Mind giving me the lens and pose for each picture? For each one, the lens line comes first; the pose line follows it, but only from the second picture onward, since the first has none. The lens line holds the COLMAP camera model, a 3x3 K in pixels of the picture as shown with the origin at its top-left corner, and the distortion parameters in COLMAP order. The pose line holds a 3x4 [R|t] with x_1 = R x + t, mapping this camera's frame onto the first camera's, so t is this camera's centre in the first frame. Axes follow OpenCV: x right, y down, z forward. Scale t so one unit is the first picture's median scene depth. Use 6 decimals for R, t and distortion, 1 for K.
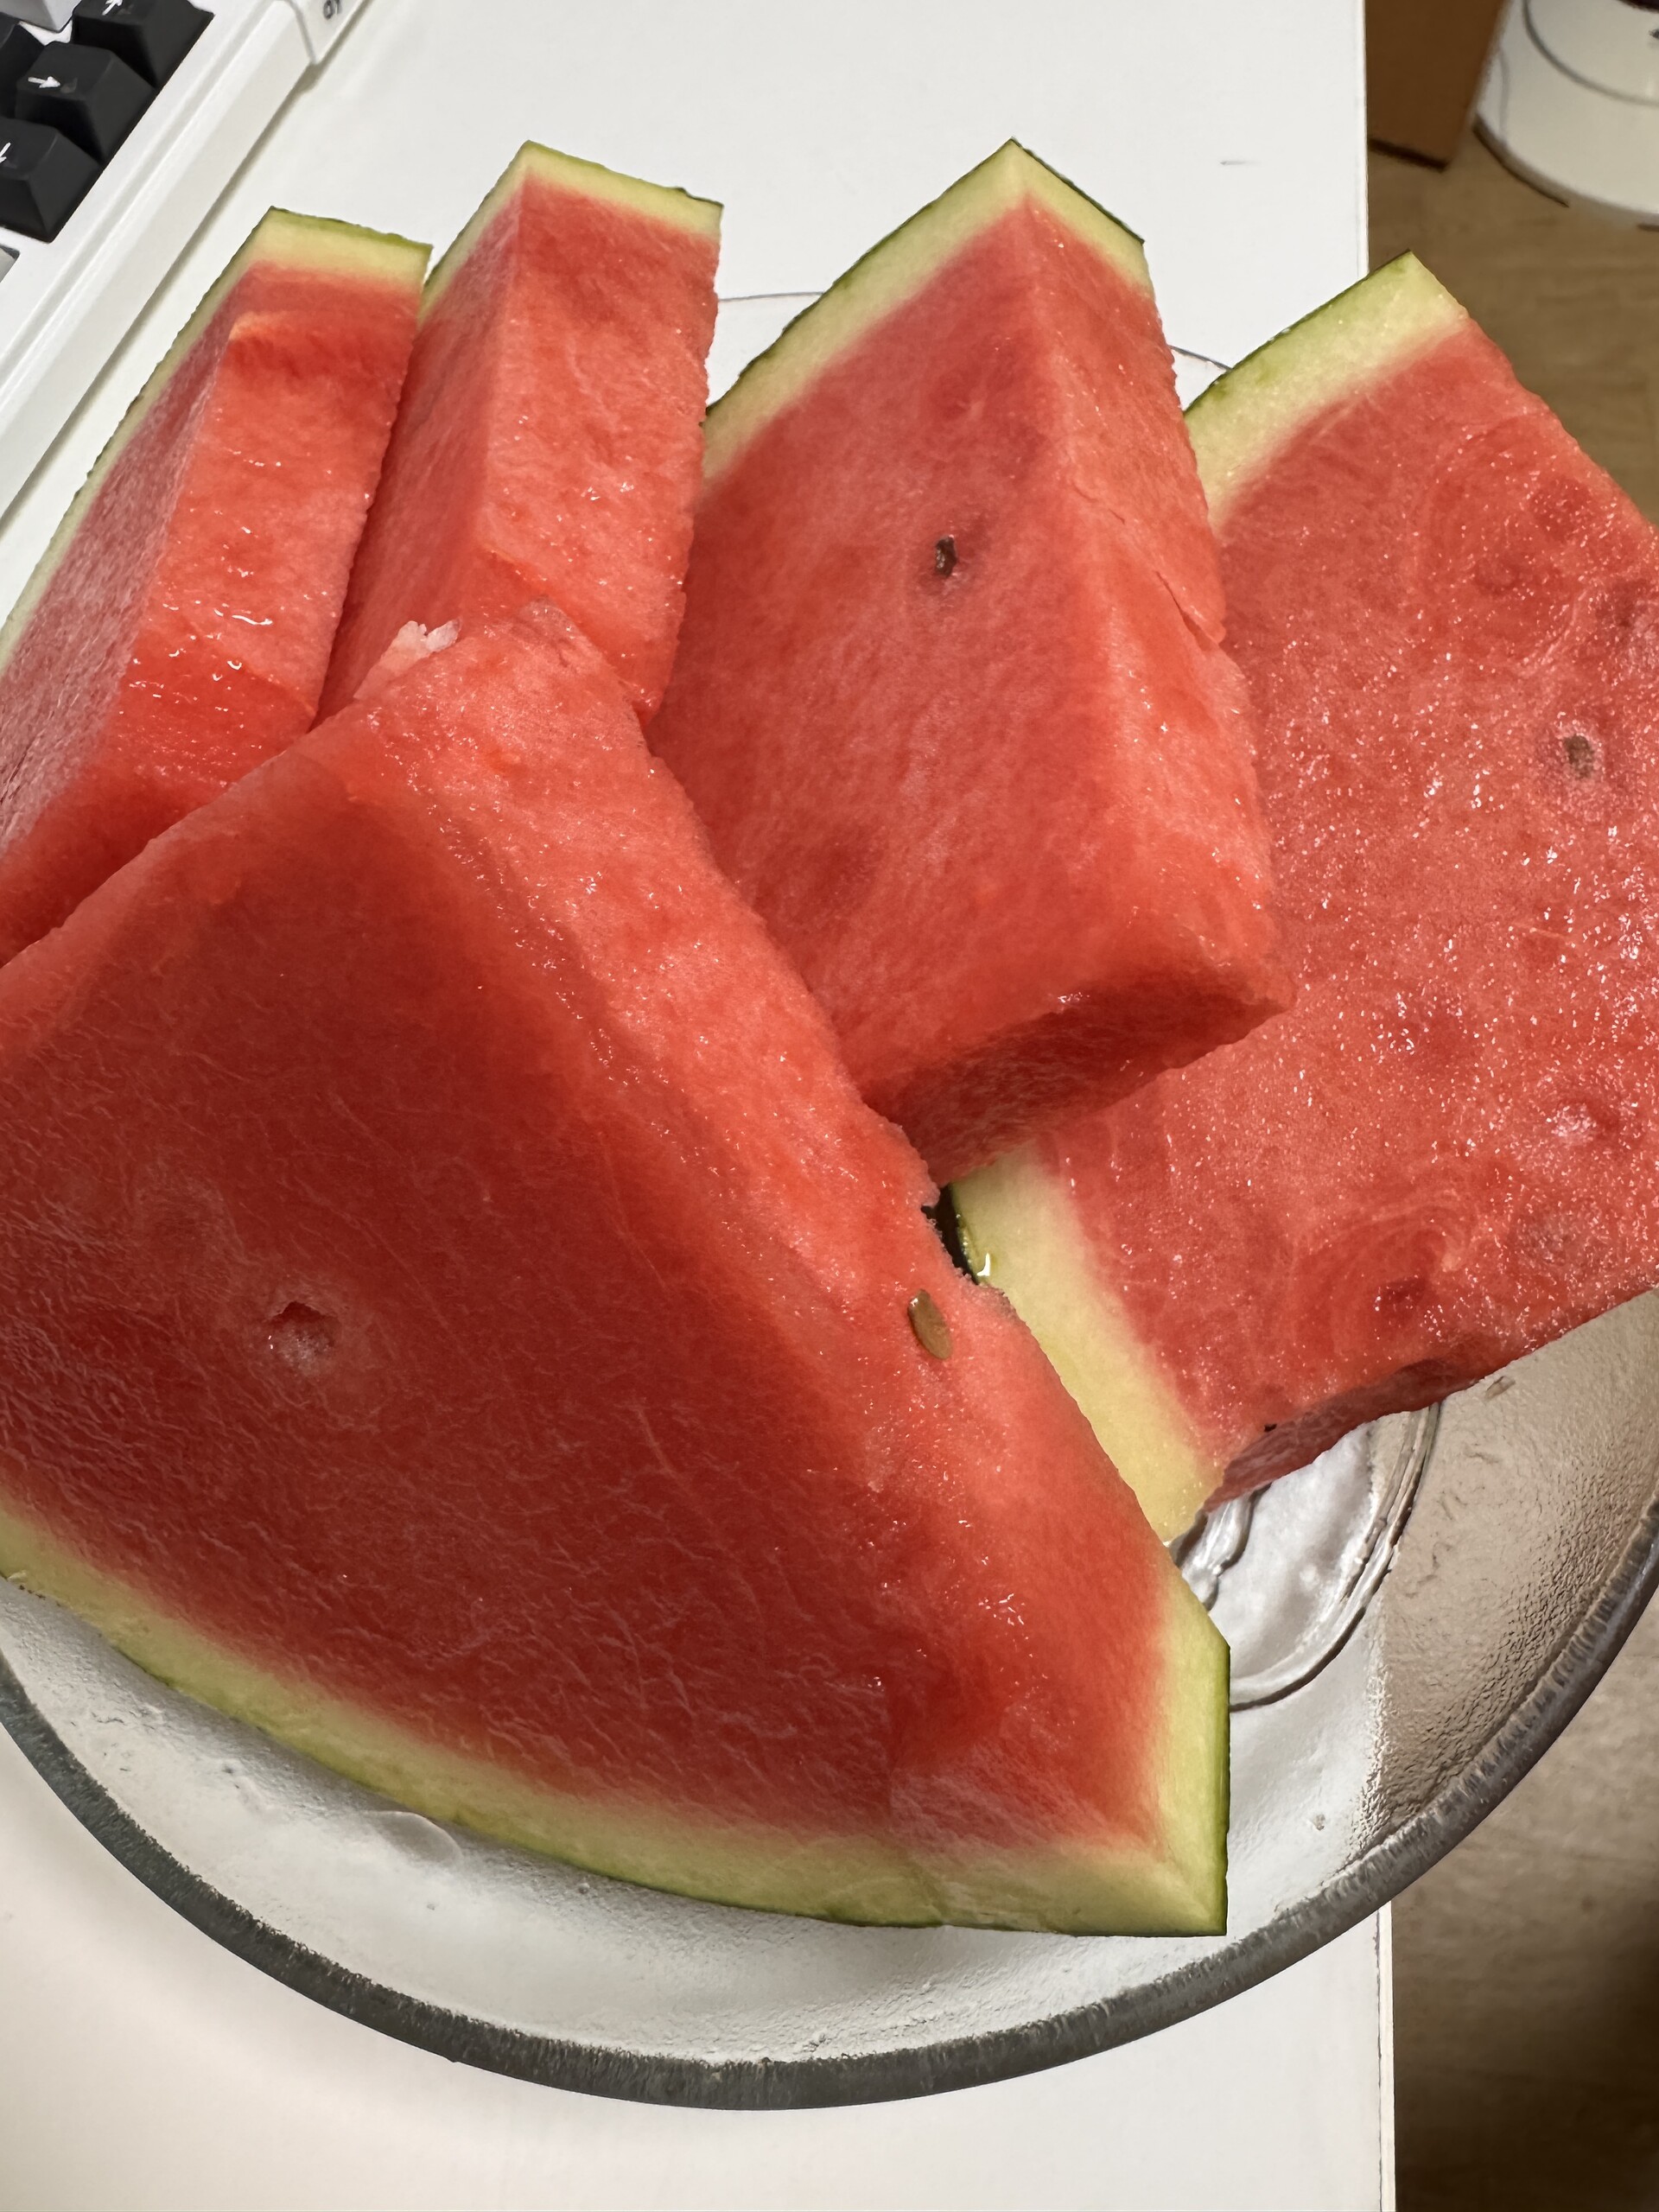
lens RADIAL K [[1573.0, 0, 747.5], [0, 1573.0, 1105.3], [0, 0, 1]] dist [0.000523, -0.002754]
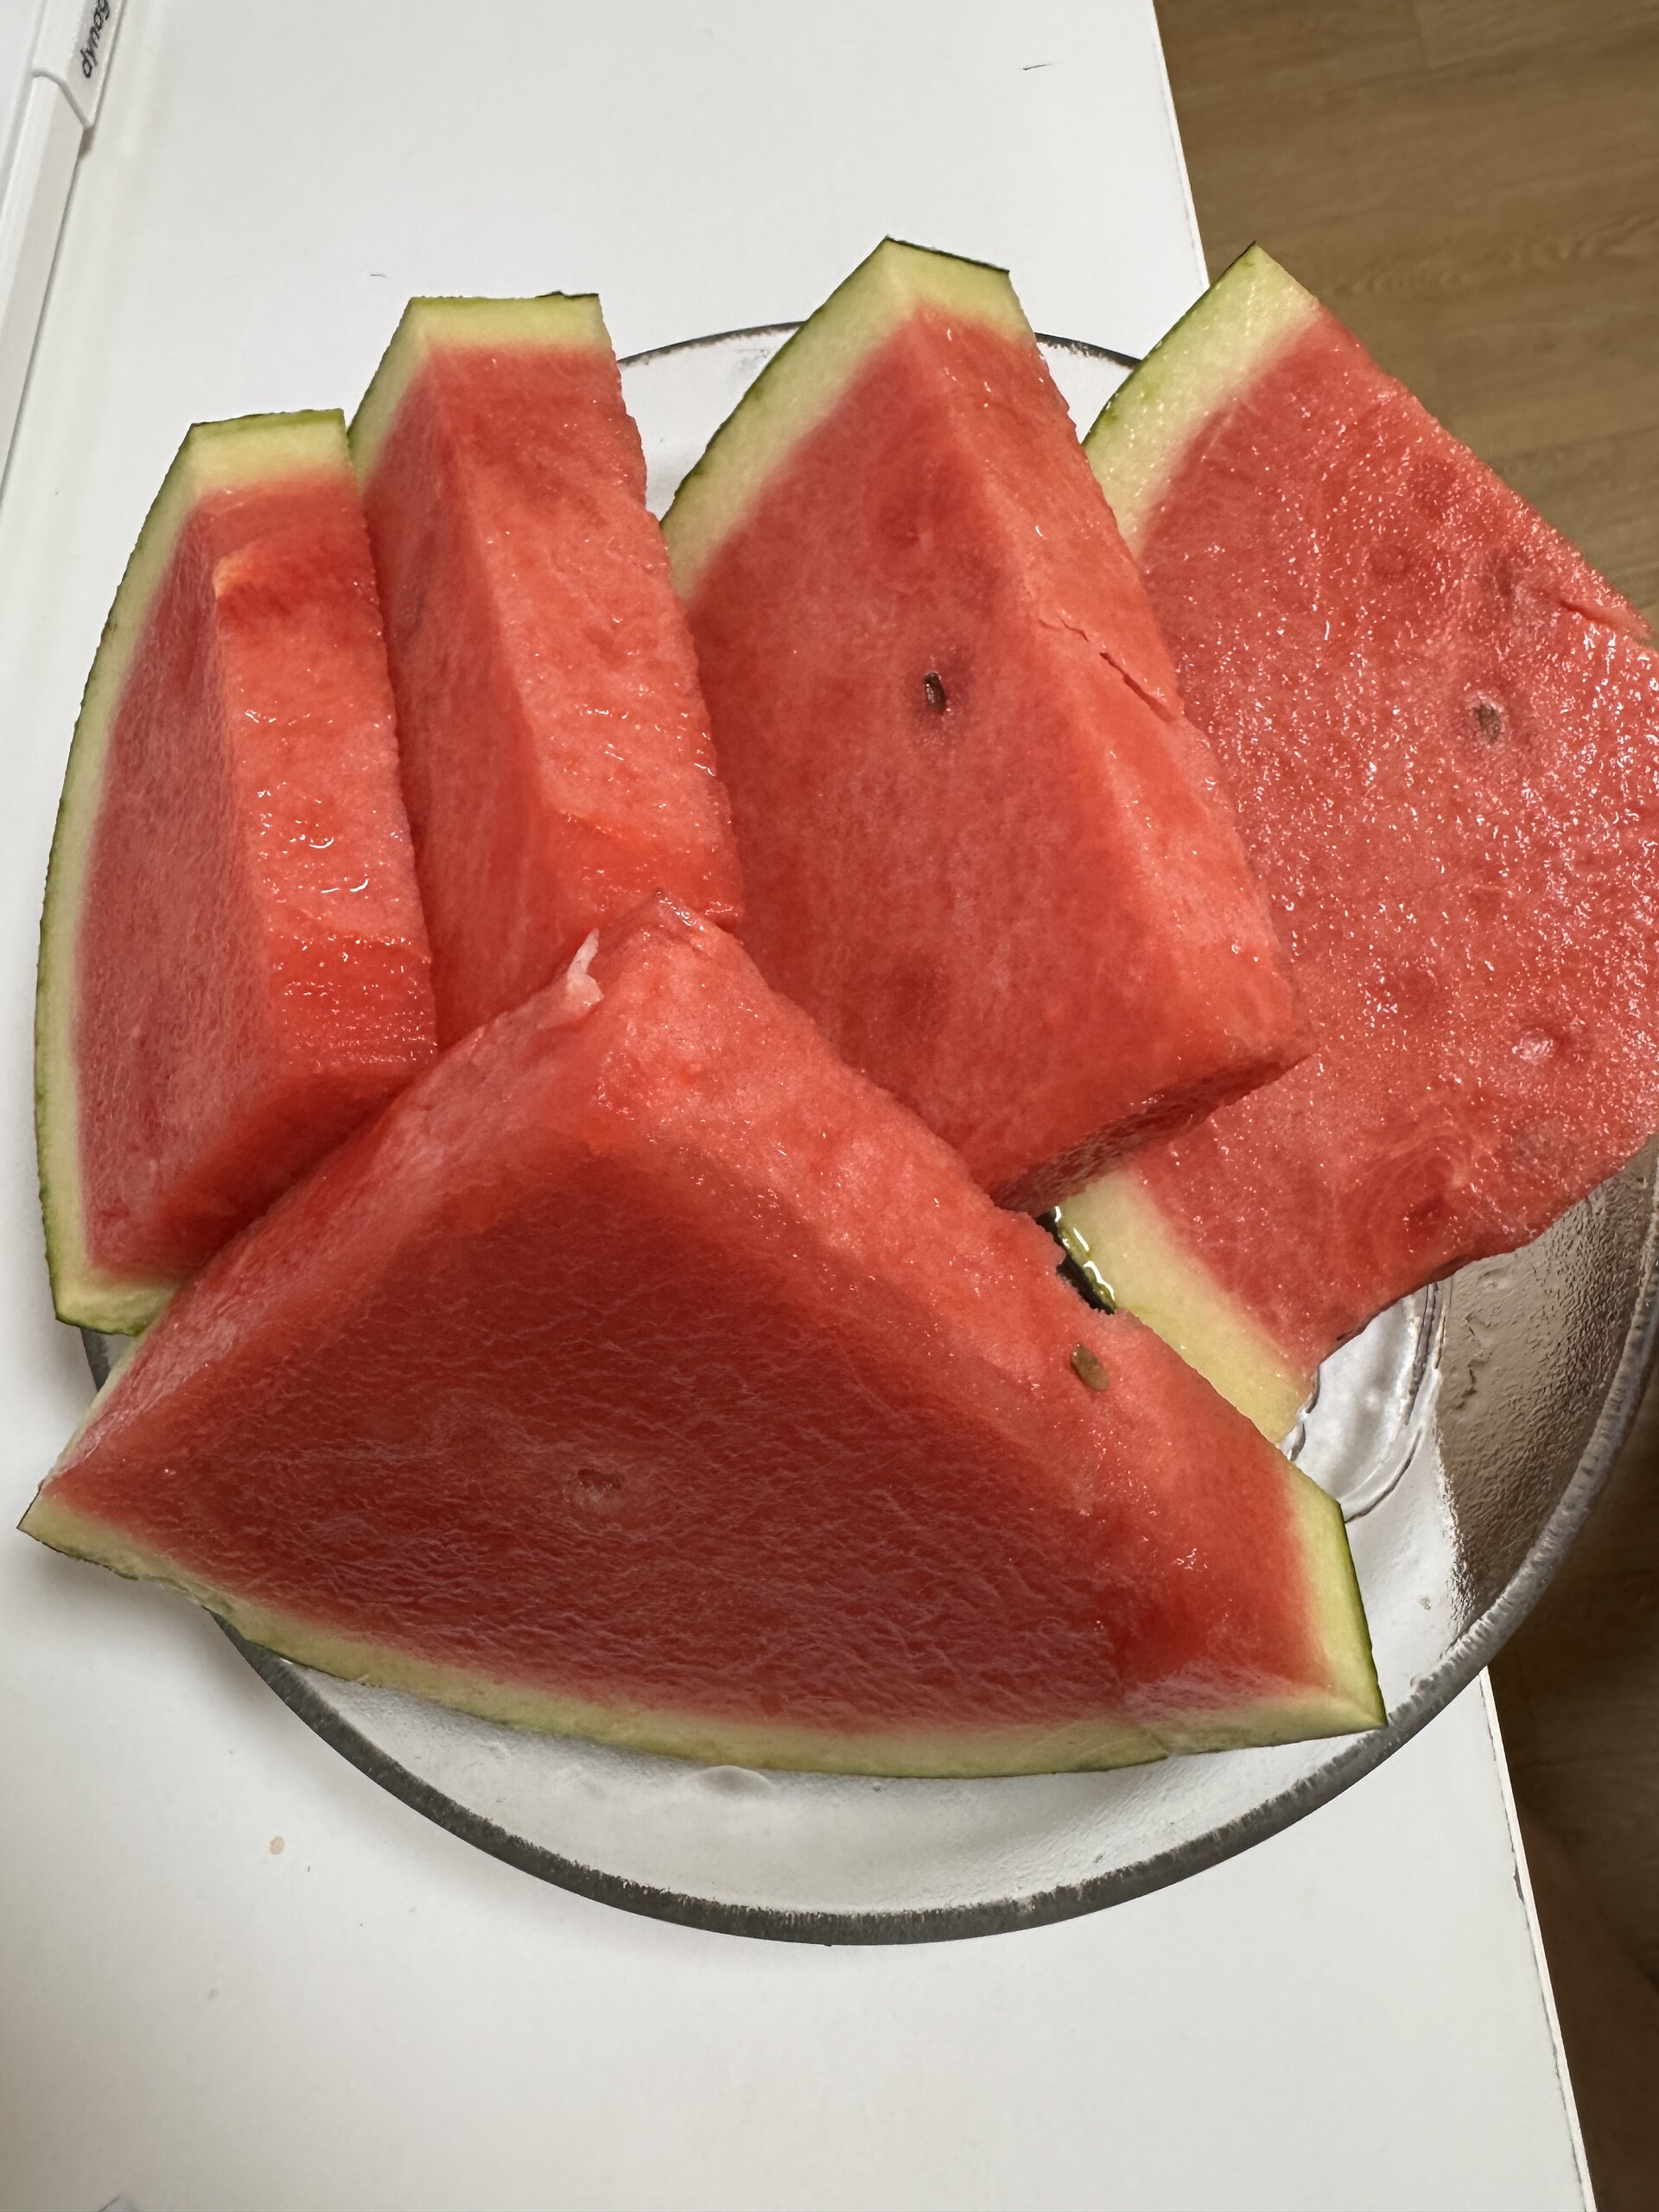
lens RADIAL K [[1573.0, 0, 747.5], [0, 1573.0, 1105.3], [0, 0, 1]] dist [0.000523, -0.002754]
pose [[0.967714, -0.249219, 0.037667, -0.124814], [0.238455, 0.953655, 0.183523, -0.309668], [-0.081659, -0.168616, 0.982294, -0.159557]]
